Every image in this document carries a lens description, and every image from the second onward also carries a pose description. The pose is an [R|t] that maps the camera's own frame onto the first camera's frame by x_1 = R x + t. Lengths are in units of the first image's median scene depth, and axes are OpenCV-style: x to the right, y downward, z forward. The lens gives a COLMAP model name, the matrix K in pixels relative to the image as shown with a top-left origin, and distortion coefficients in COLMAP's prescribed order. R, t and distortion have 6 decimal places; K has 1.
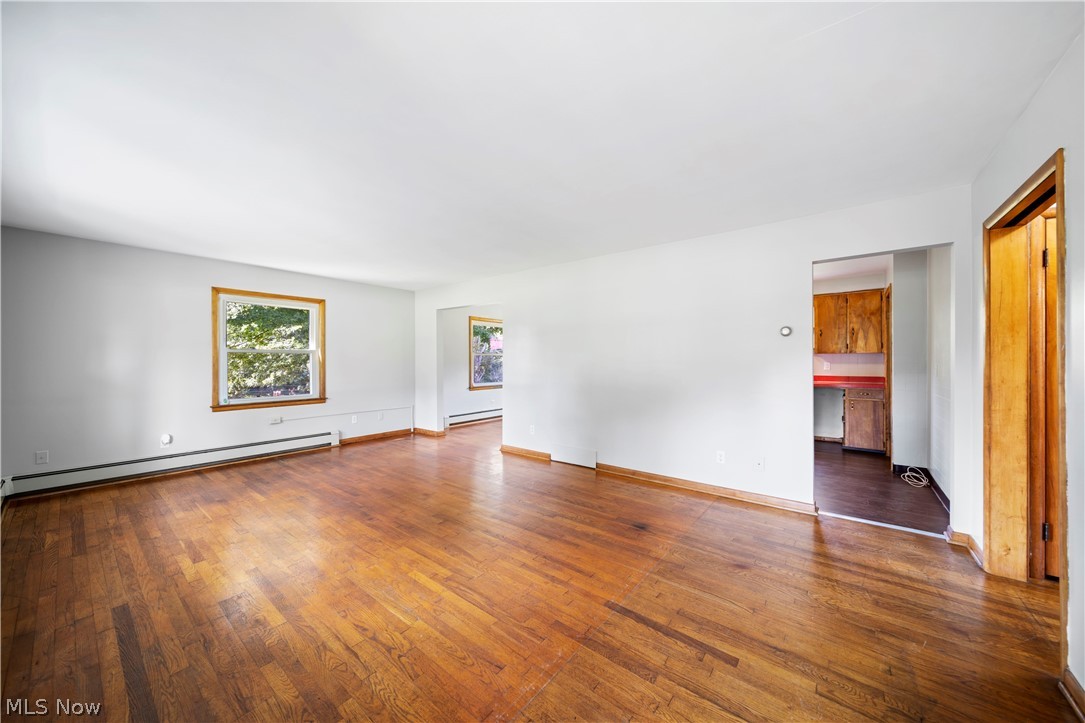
lens RADIAL K [[381.6, 0, 547.7], [0, 381.6, 358.3], [0, 0, 1]] dist [0.000806, -0.000027]
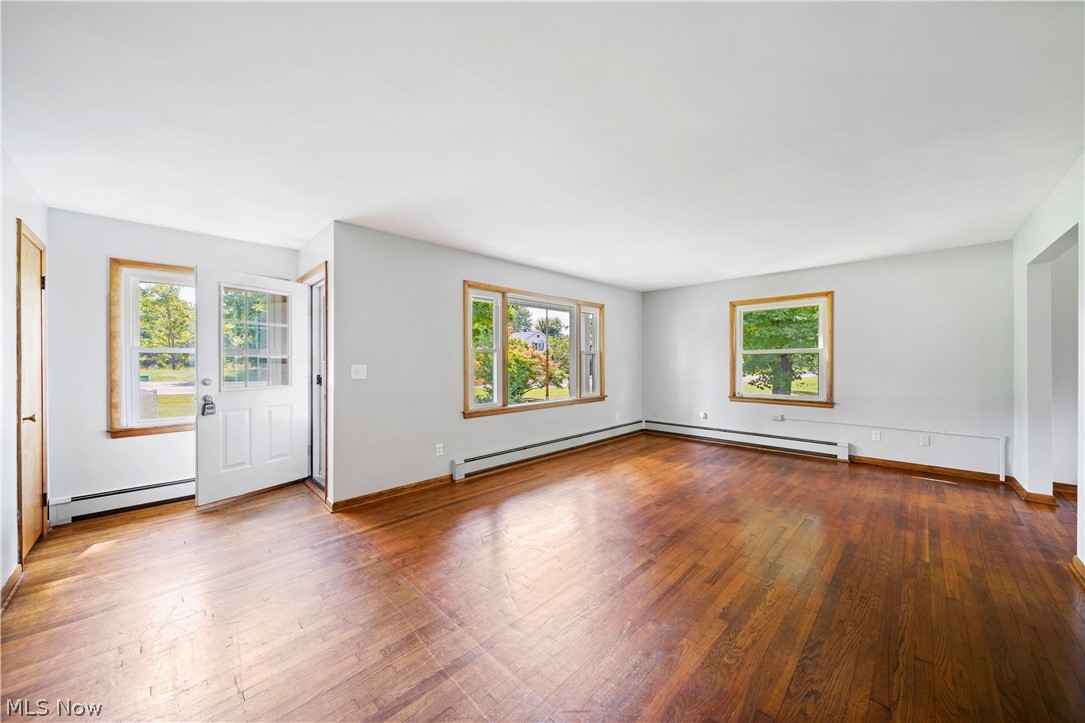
lens RADIAL K [[381.6, 0, 547.7], [0, 381.6, 358.3], [0, 0, 1]] dist [0.000806, -0.000027]
pose [[-0.112117, -0.002303, -0.993692, 0.836075], [0.007967, 0.999963, -0.003216, -0.002568], [0.993663, -0.008277, -0.112094, 1.012494]]
